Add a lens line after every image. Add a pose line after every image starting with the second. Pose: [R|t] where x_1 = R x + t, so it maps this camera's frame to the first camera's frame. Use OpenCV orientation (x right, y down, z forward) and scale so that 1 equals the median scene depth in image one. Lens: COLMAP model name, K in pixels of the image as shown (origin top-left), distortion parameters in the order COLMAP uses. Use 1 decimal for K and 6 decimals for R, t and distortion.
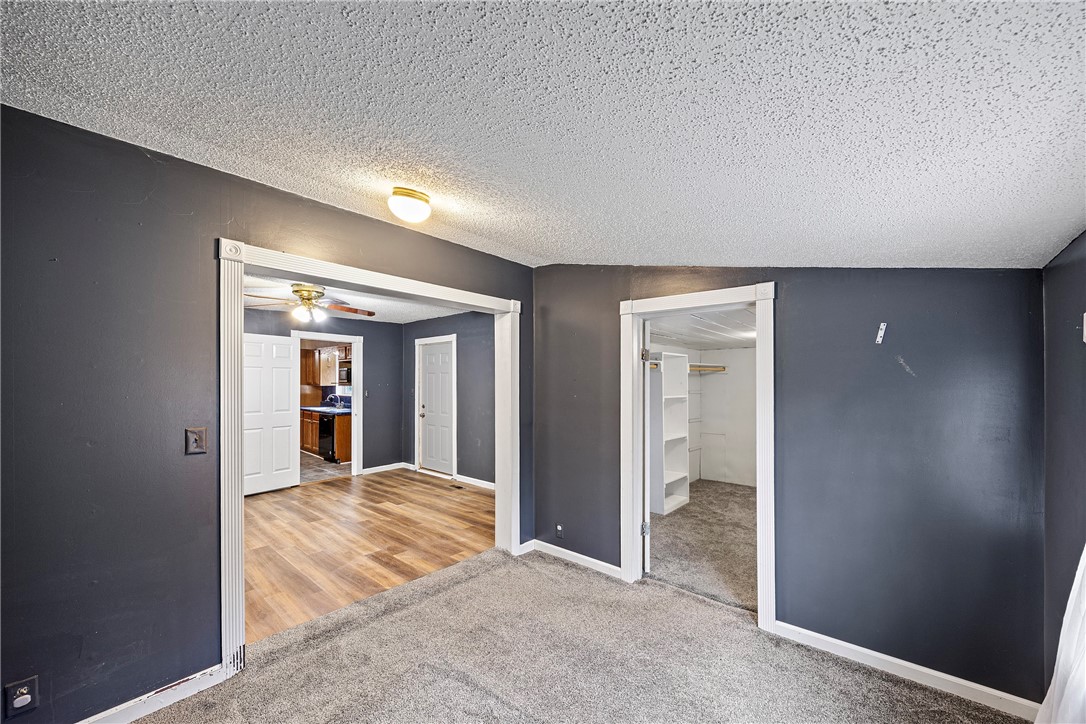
lens RADIAL K [[418.9, 0, 546.0], [0, 418.9, 381.4], [0, 0, 1]] dist [-0.004341, 0.000279]
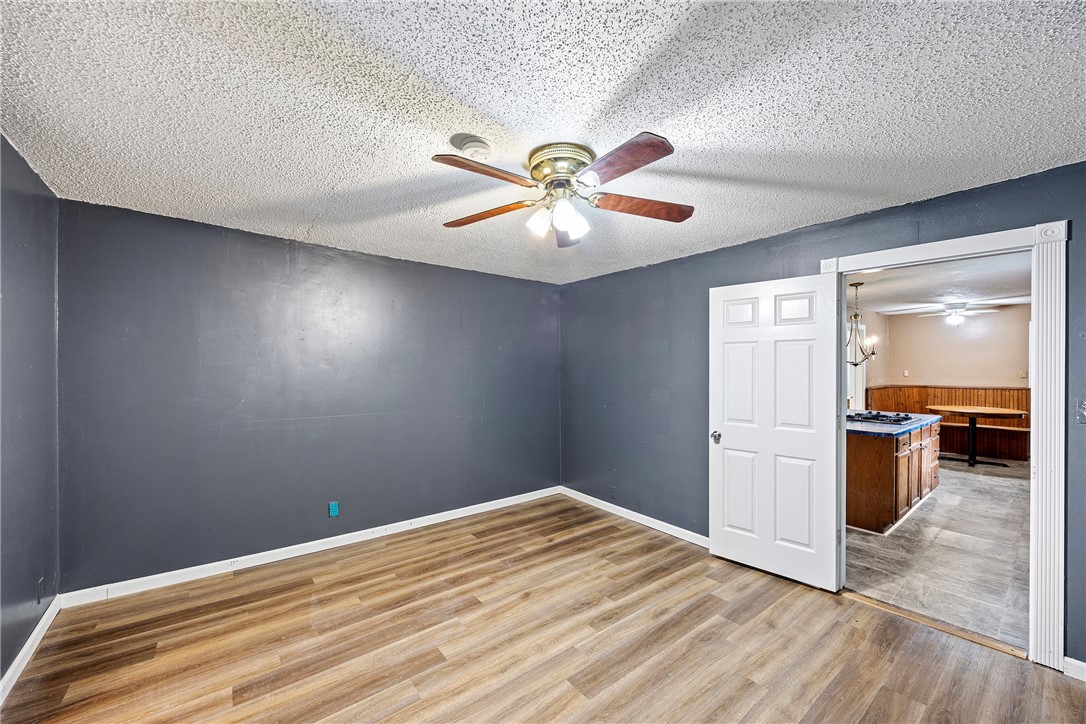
lens RADIAL K [[418.9, 0, 546.1], [0, 418.9, 367.4], [0, 0, 1]] dist [-0.004341, 0.000279]
pose [[-0.173972, 0.001006, -0.984750, -0.117683], [0.001349, 0.999999, 0.000784, 0.000813], [0.984750, -0.001192, -0.173973, 1.040576]]
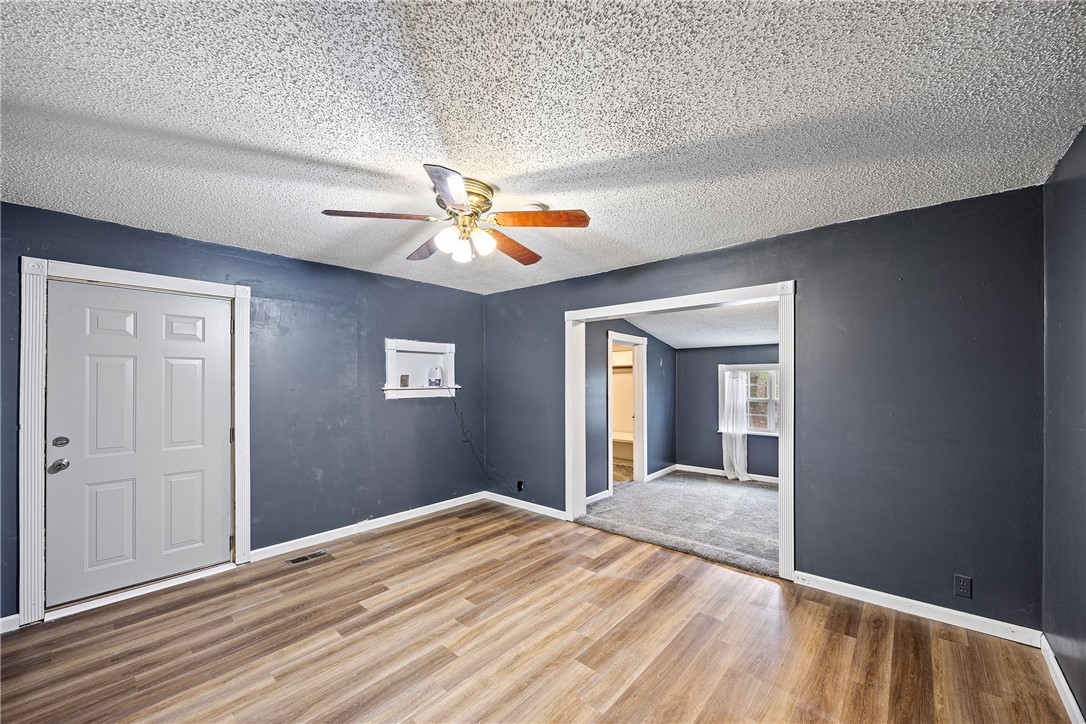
lens RADIAL K [[418.9, 0, 548.5], [0, 418.9, 374.0], [0, 0, 1]] dist [-0.004341, 0.000279]
pose [[-0.007469, 0.014619, 0.999865, -1.055754], [0.000347, 0.999893, -0.014617, 0.006866], [-0.999972, 0.000238, -0.007473, 0.882518]]
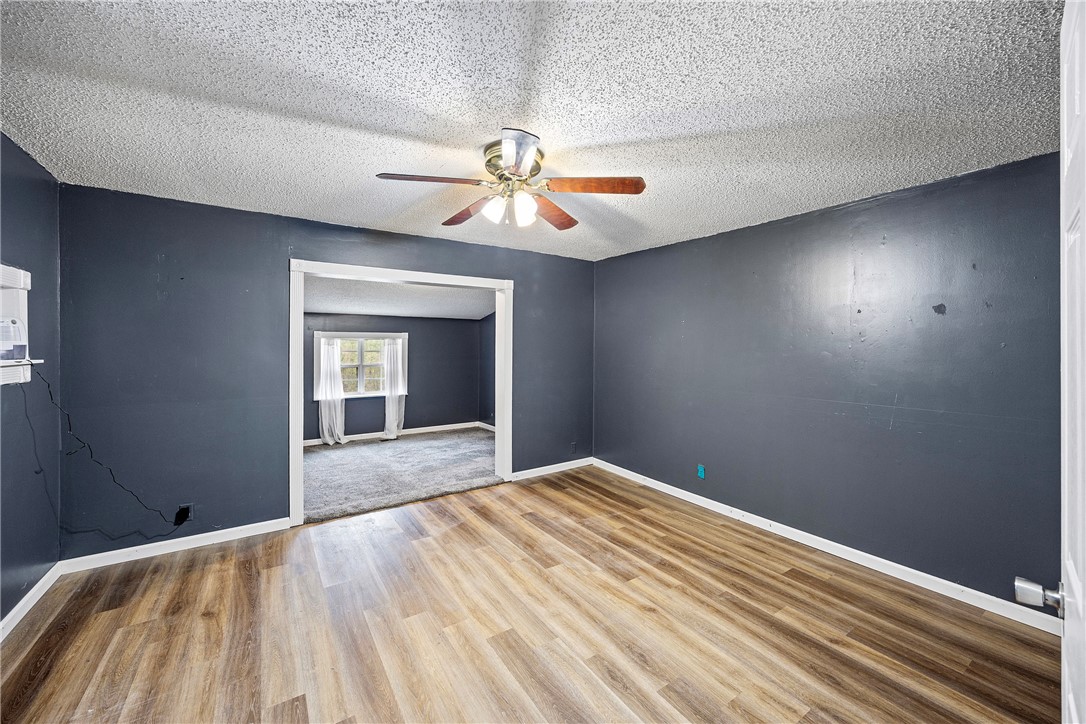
lens RADIAL K [[418.9, 0, 539.3], [0, 418.9, 347.4], [0, 0, 1]] dist [-0.004341, 0.000279]
pose [[-0.966391, -0.000784, 0.257077, -0.713417], [-0.000716, 1.000000, 0.000355, 0.004690], [-0.257077, 0.000159, -0.966391, 1.447999]]
